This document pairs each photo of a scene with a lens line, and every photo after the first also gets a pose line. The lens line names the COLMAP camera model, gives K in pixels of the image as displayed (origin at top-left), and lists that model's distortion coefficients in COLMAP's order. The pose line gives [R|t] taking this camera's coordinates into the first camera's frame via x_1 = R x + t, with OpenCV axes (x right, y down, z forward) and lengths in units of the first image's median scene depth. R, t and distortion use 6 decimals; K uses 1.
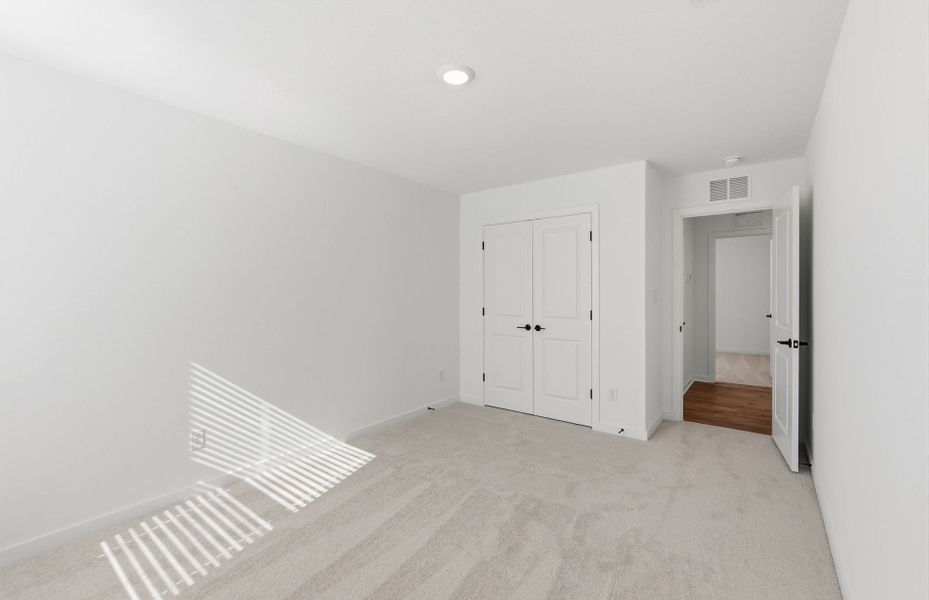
lens RADIAL K [[373.6, 0, 496.2], [0, 373.6, 298.6], [0, 0, 1]] dist [-0.007926, -0.000187]
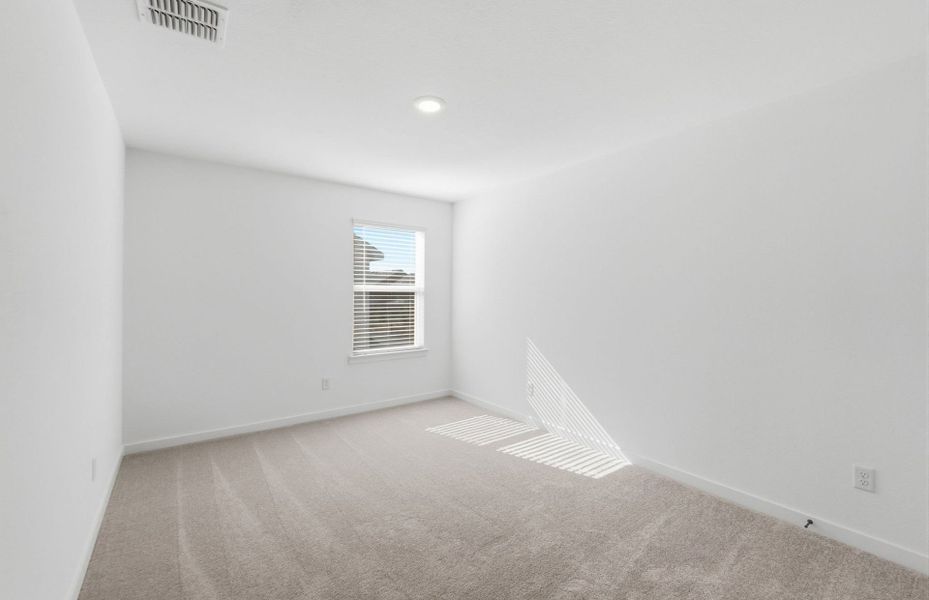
lens RADIAL K [[387.1, 0, 467.7], [0, 387.1, 293.3], [0, 0, 1]] dist [-0.006018, 0.000029]
pose [[-0.323257, -0.012167, -0.946233, 1.216687], [-0.020215, 0.999778, -0.005949, -0.009465], [0.946095, 0.017205, -0.323431, 1.869102]]
